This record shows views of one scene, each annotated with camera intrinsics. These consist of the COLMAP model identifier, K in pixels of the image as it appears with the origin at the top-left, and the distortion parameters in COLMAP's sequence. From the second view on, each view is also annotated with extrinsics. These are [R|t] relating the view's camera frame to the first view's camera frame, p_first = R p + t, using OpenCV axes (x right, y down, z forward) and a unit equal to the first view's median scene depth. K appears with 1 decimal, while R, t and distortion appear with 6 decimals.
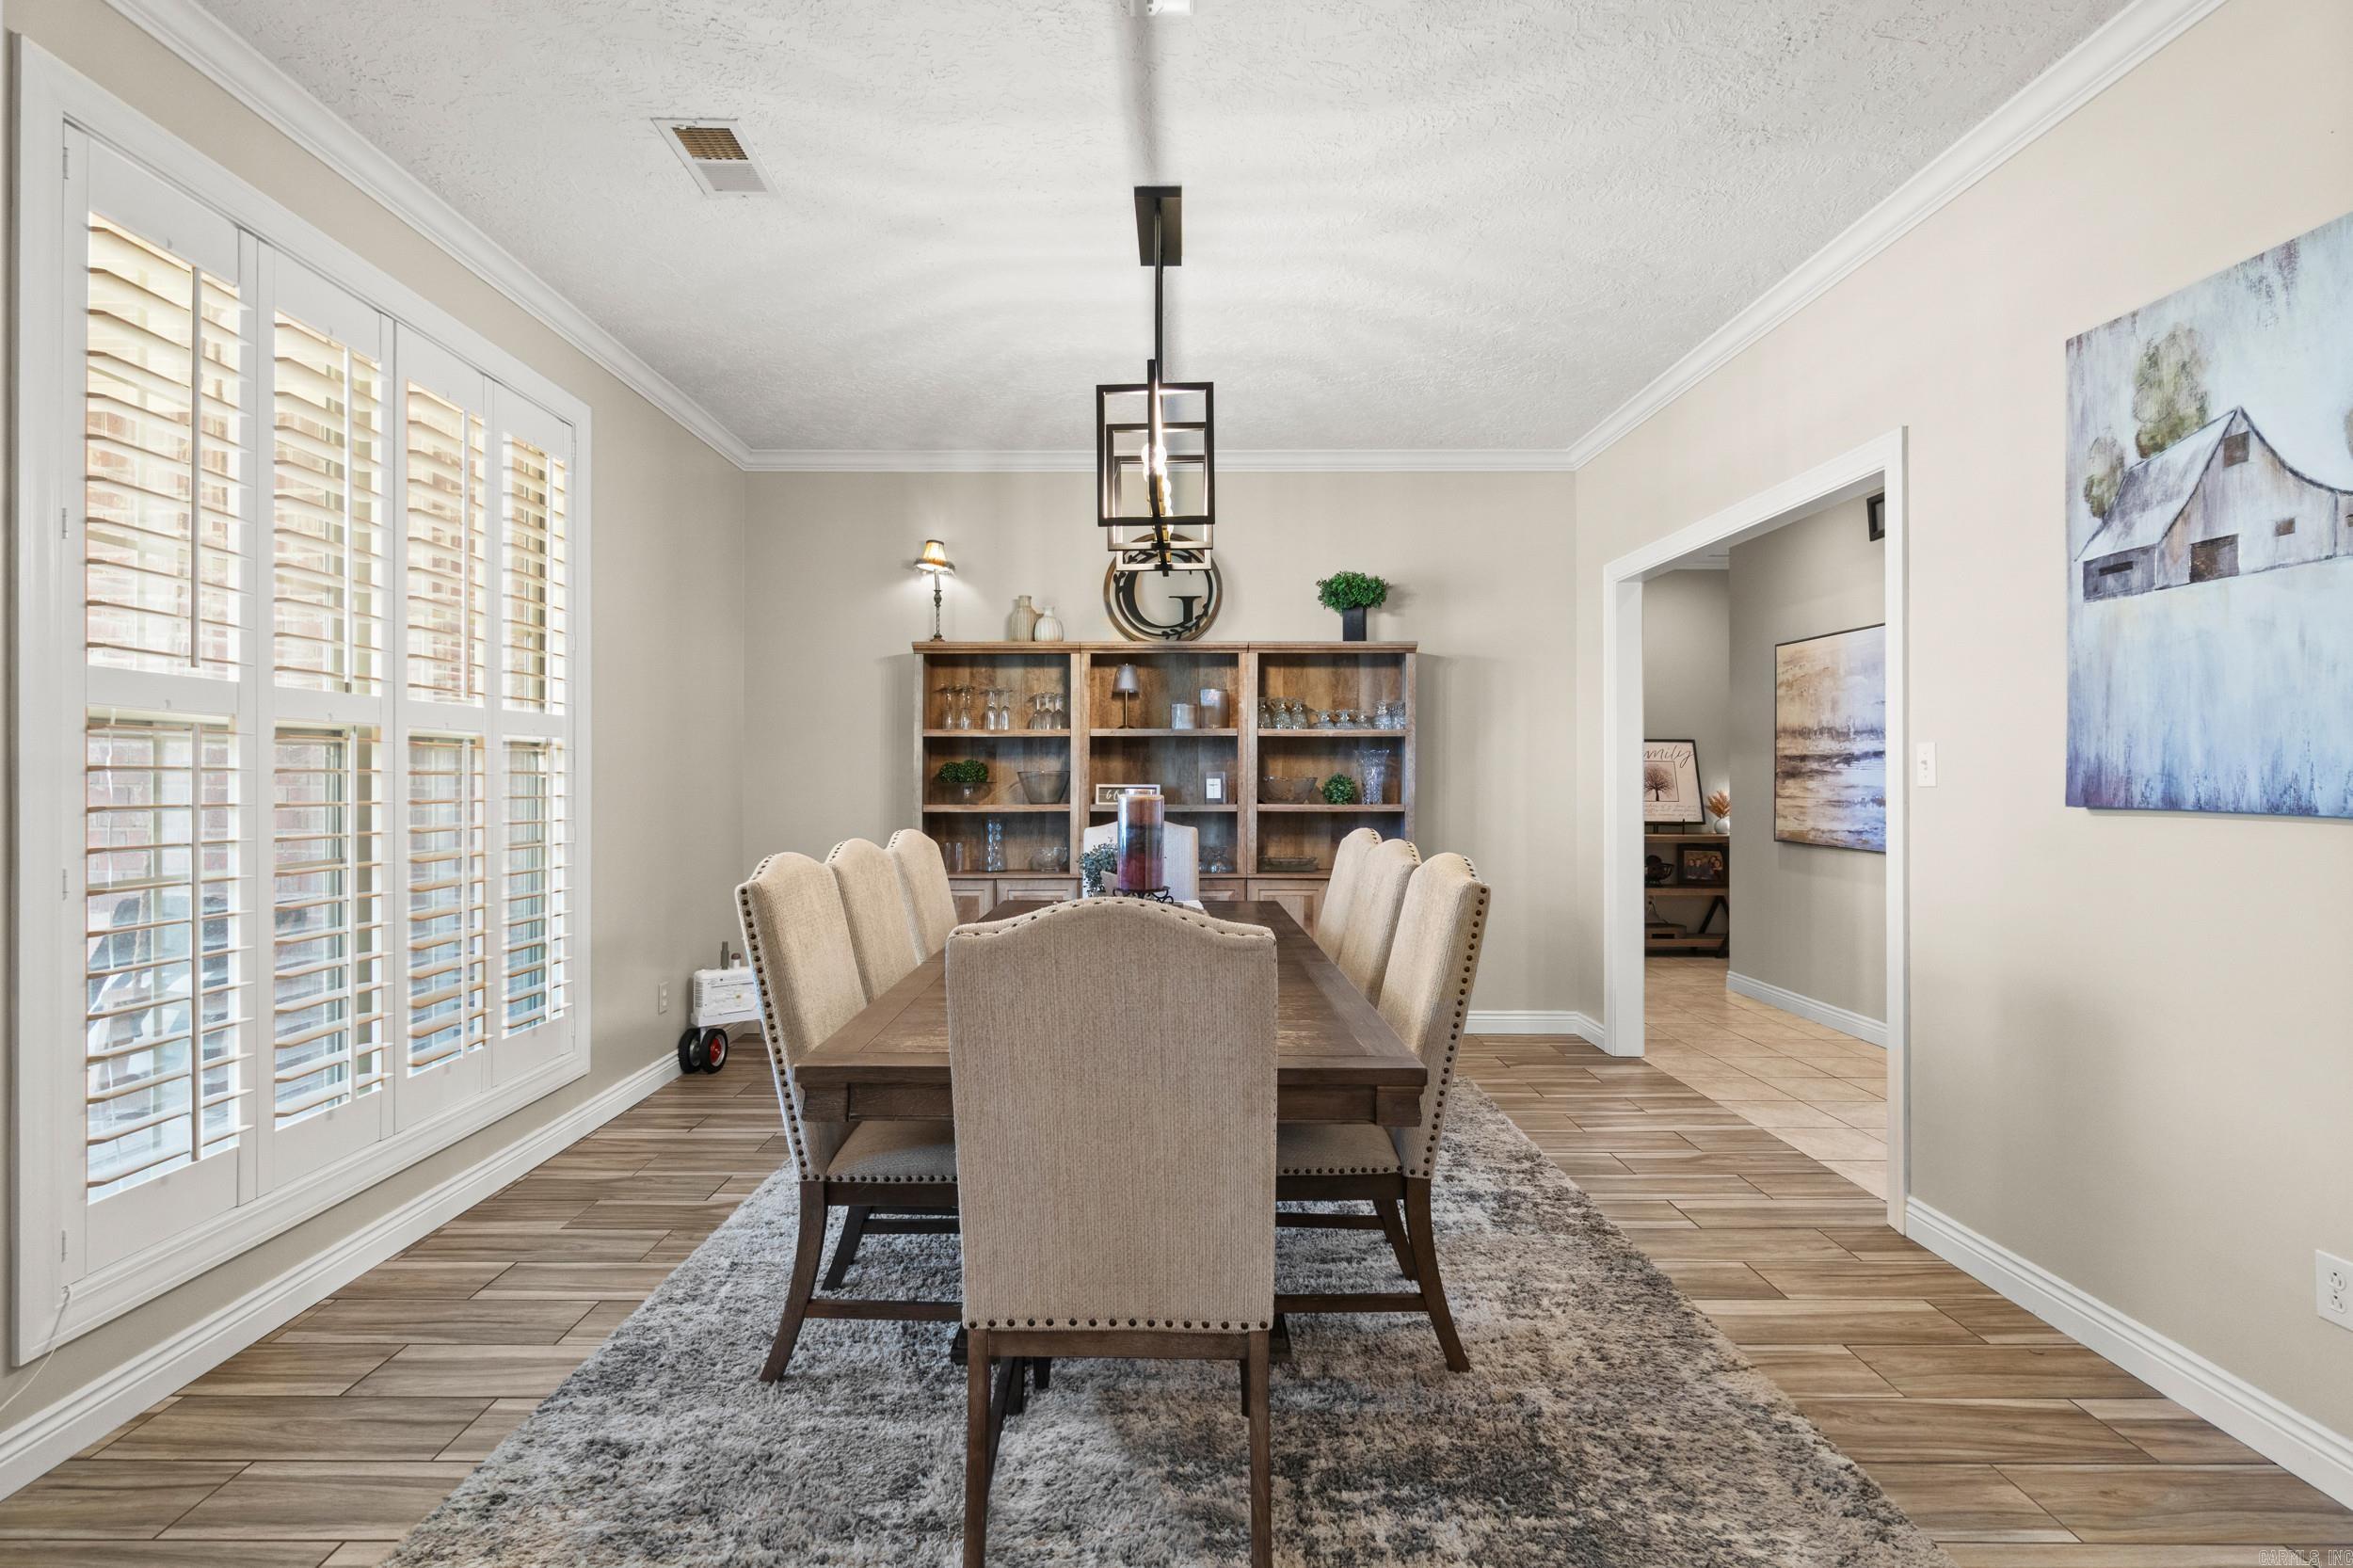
lens RADIAL K [[1085.1, 0, 1171.1], [0, 1085.1, 778.7], [0, 0, 1]] dist [0.000265, -0.000157]
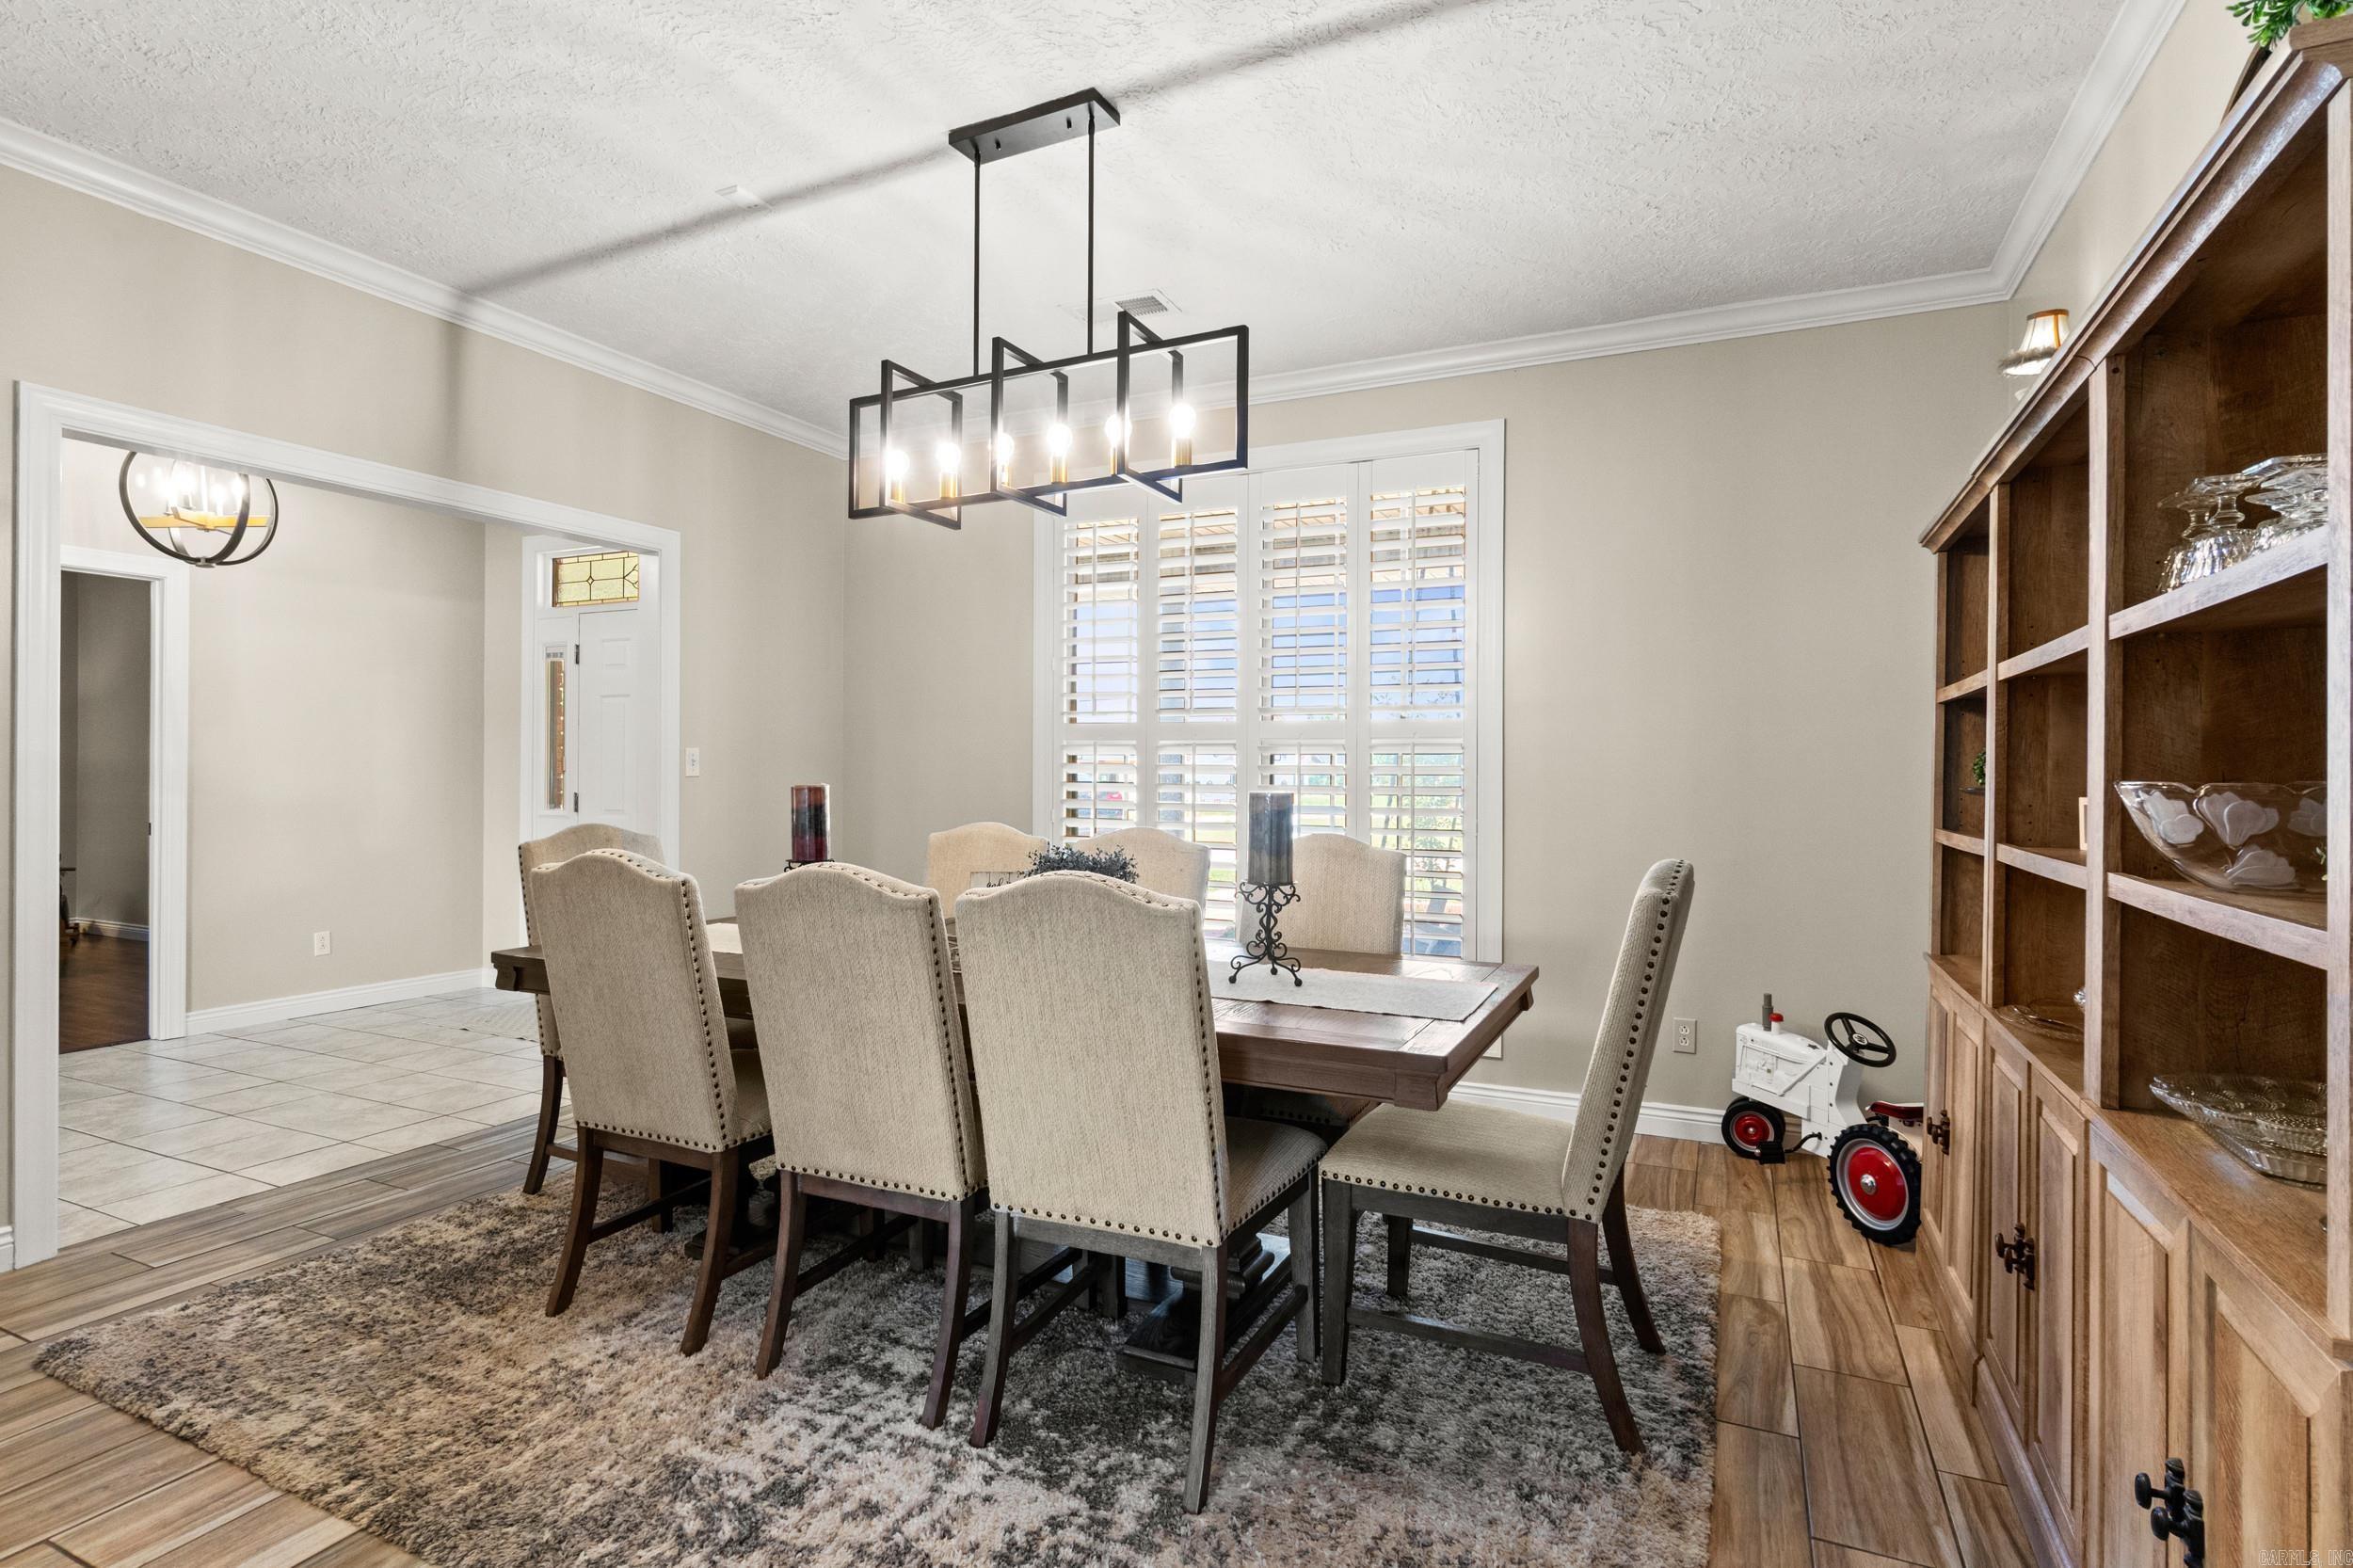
lens RADIAL K [[1186.3, 0, 1166.9], [0, 1186.3, 778.9], [0, 0, 1]] dist [-0.004159, 0.000740]
pose [[-0.430037, 0.000203, -0.902811, 0.940968], [-0.001476, 0.999998, 0.000928, 0.007051], [0.902810, 0.001731, -0.430036, 1.802538]]
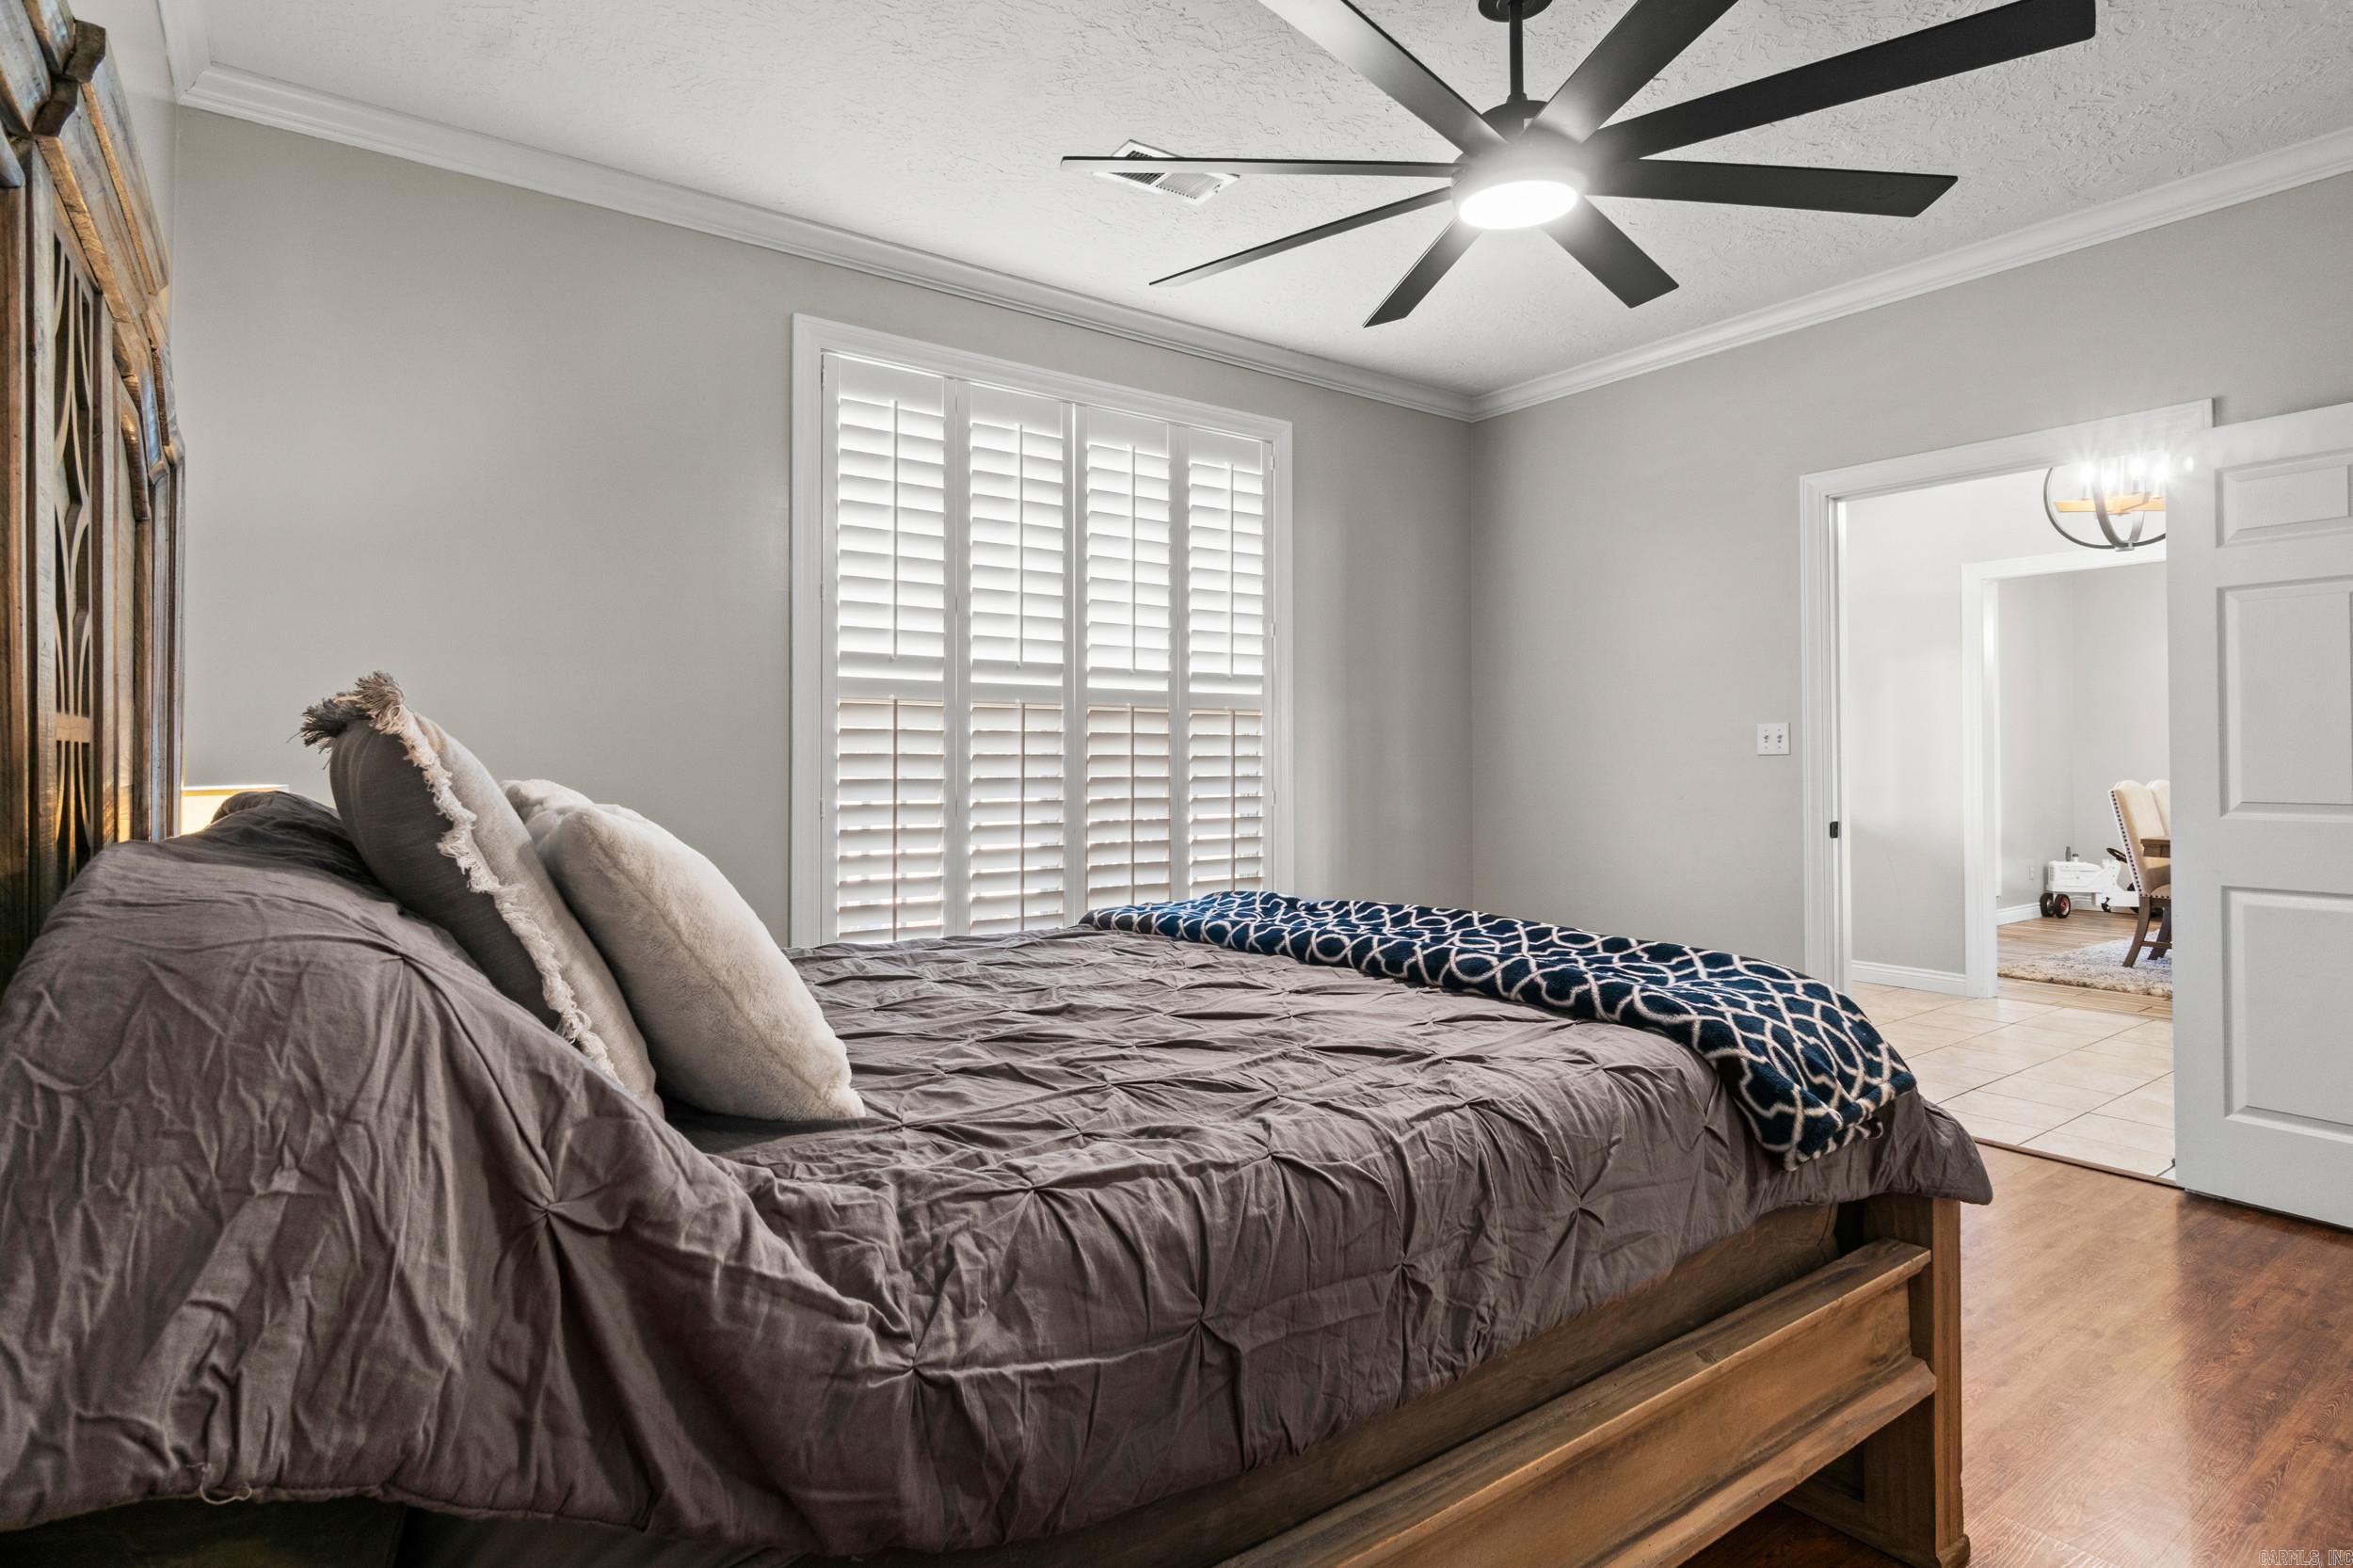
lens RADIAL K [[1186.3, 0, 1180.9], [0, 1186.3, 784.4], [0, 0, 1]] dist [-0.004159, 0.000740]
pose [[0.578666, -0.014046, -0.815444, 0.674001], [0.009317, 0.999900, -0.010611, 0.091097], [0.815511, -0.001457, 0.578739, -2.607441]]
